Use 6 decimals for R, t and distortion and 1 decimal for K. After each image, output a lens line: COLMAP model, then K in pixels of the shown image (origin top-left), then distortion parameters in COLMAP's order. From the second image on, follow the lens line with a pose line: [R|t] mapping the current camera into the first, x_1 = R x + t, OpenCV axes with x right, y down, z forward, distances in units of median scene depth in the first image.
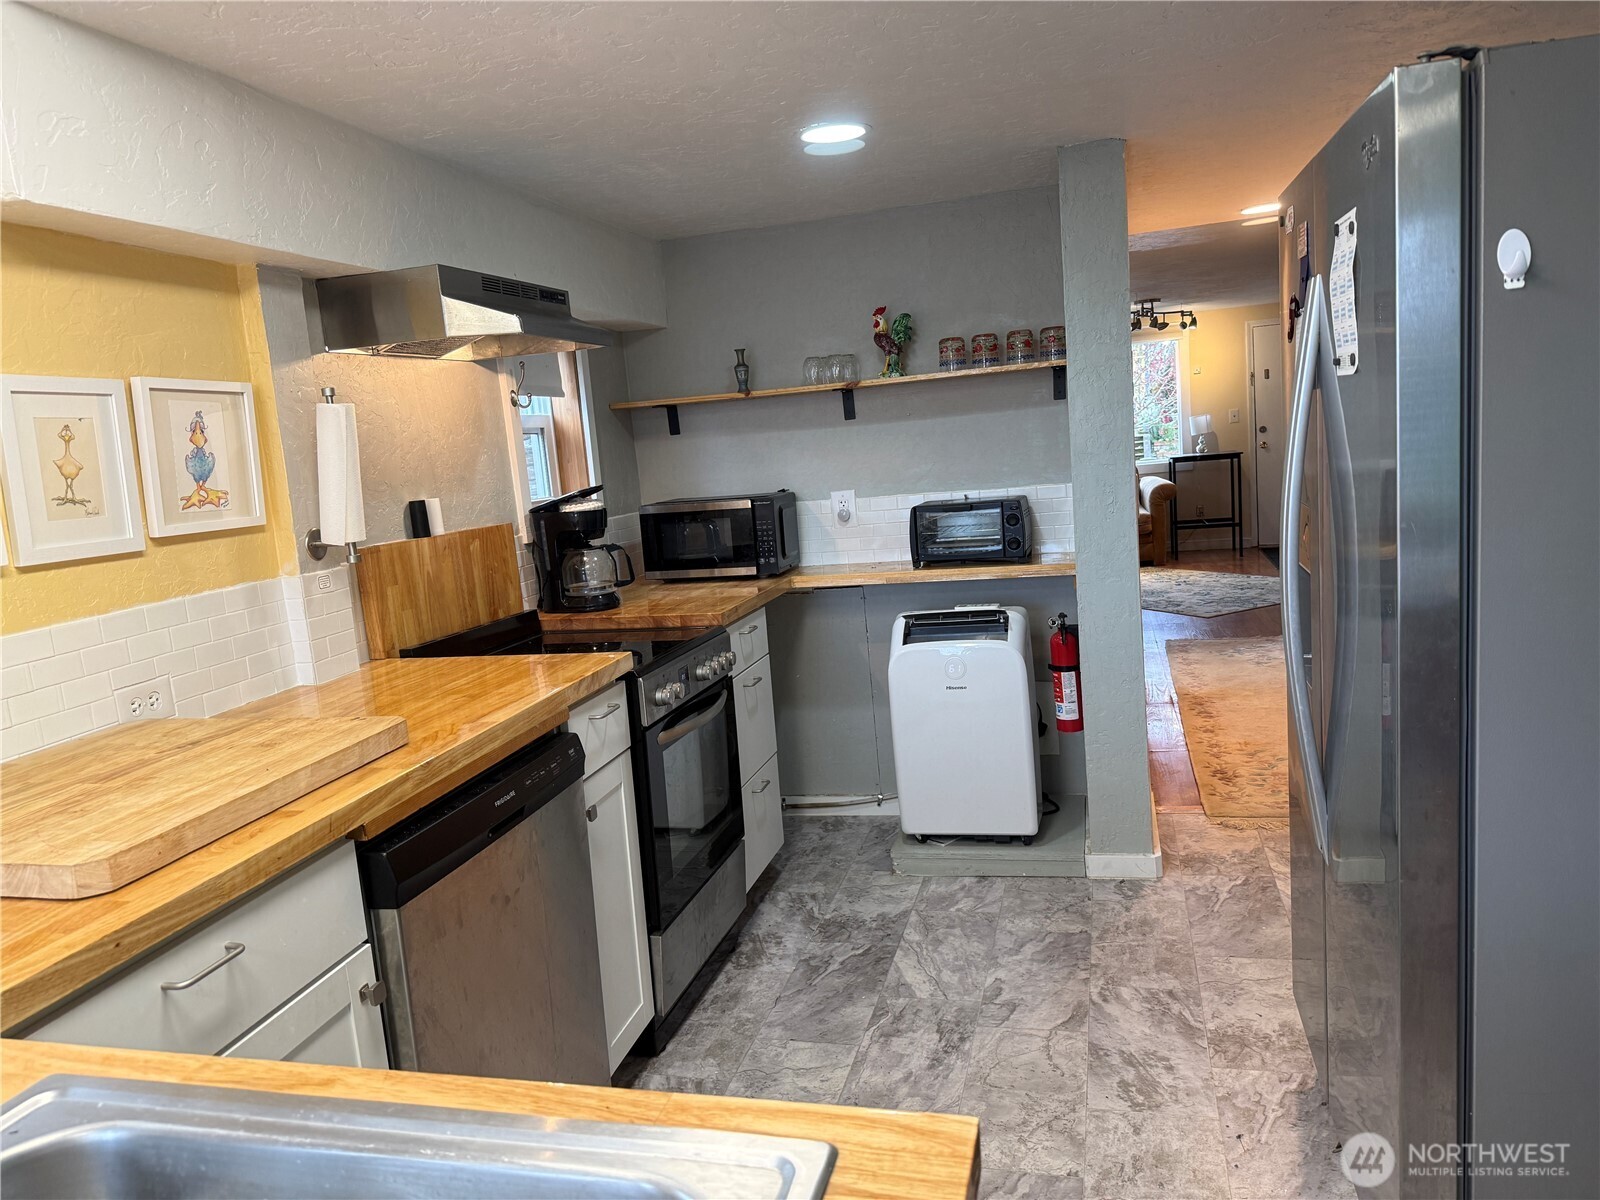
lens RADIAL K [[1137.1, 0, 792.2], [0, 1137.1, 603.5], [0, 0, 1]] dist [-0.003359, -0.007989]
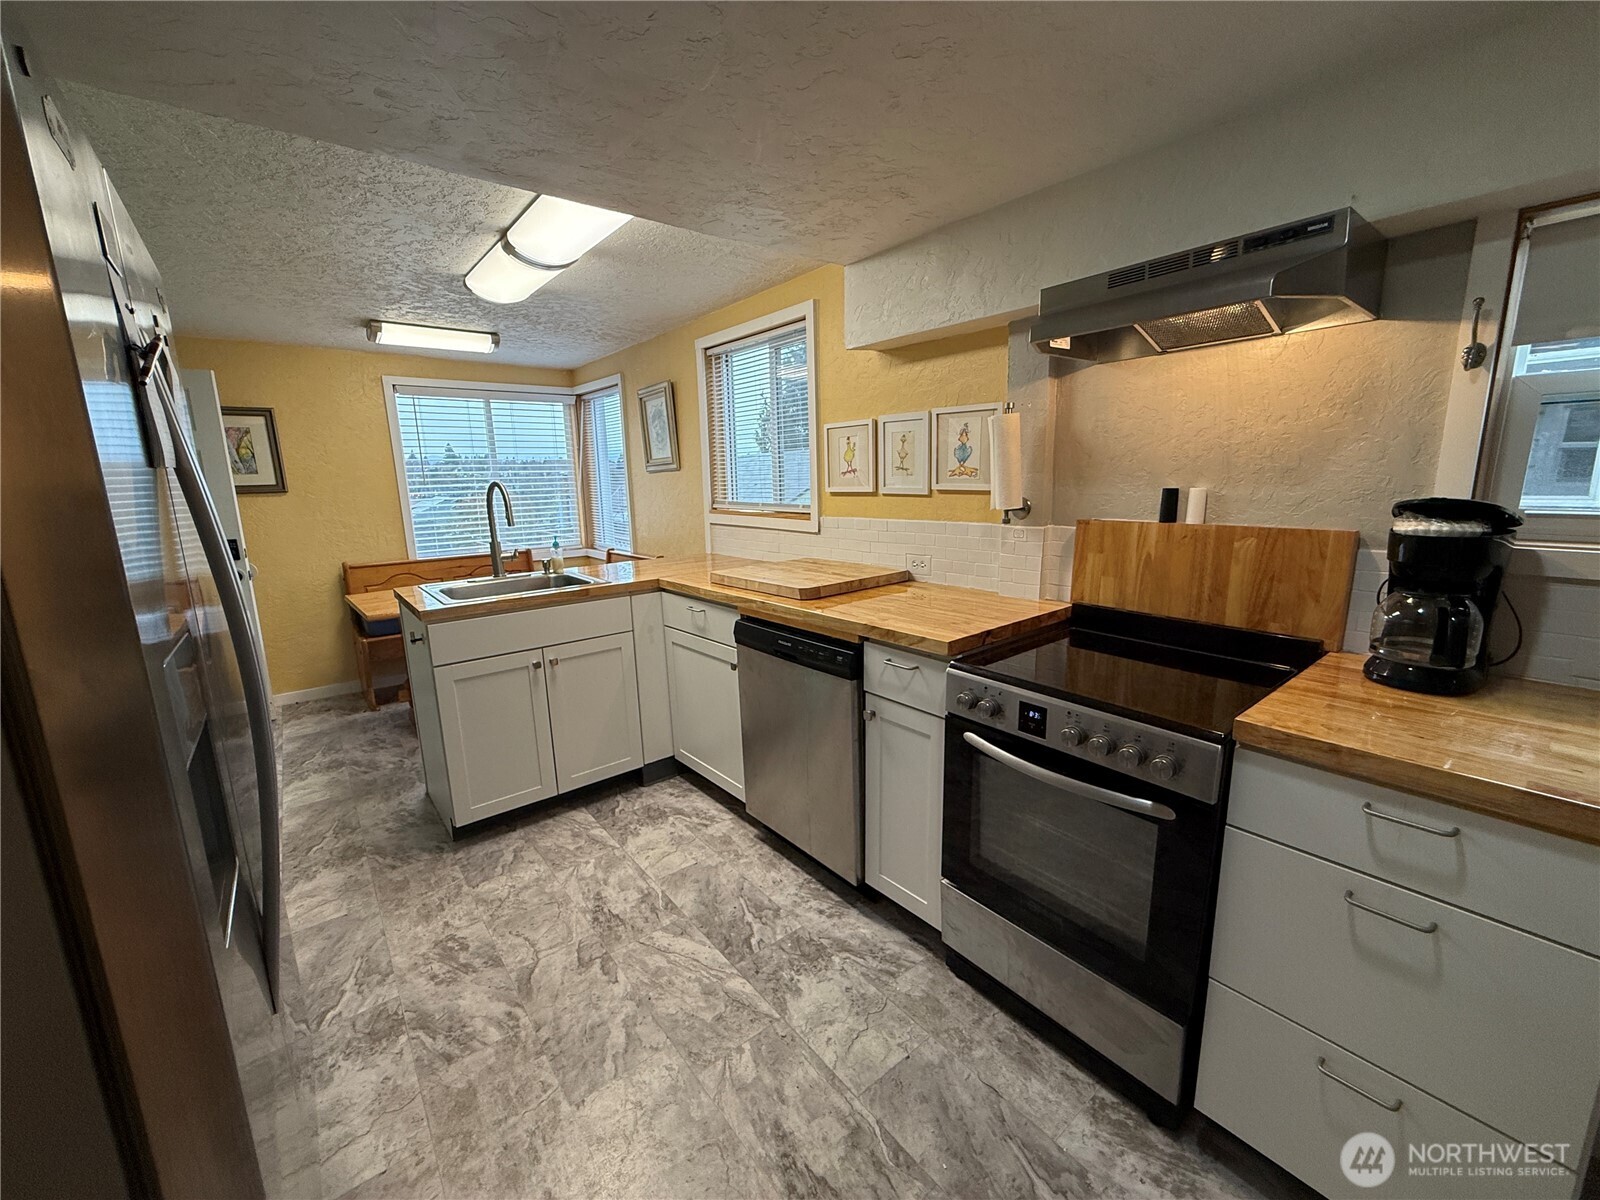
lens RADIAL K [[640.1, 0, 787.4], [0, 640.1, 553.6], [0, 0, 1]] dist [-0.000248, 0.000325]
pose [[-0.593599, 0.204612, -0.778315, 0.496961], [-0.032741, 0.960197, 0.277398, -0.254609], [0.804094, 0.190146, -0.563273, 1.452225]]
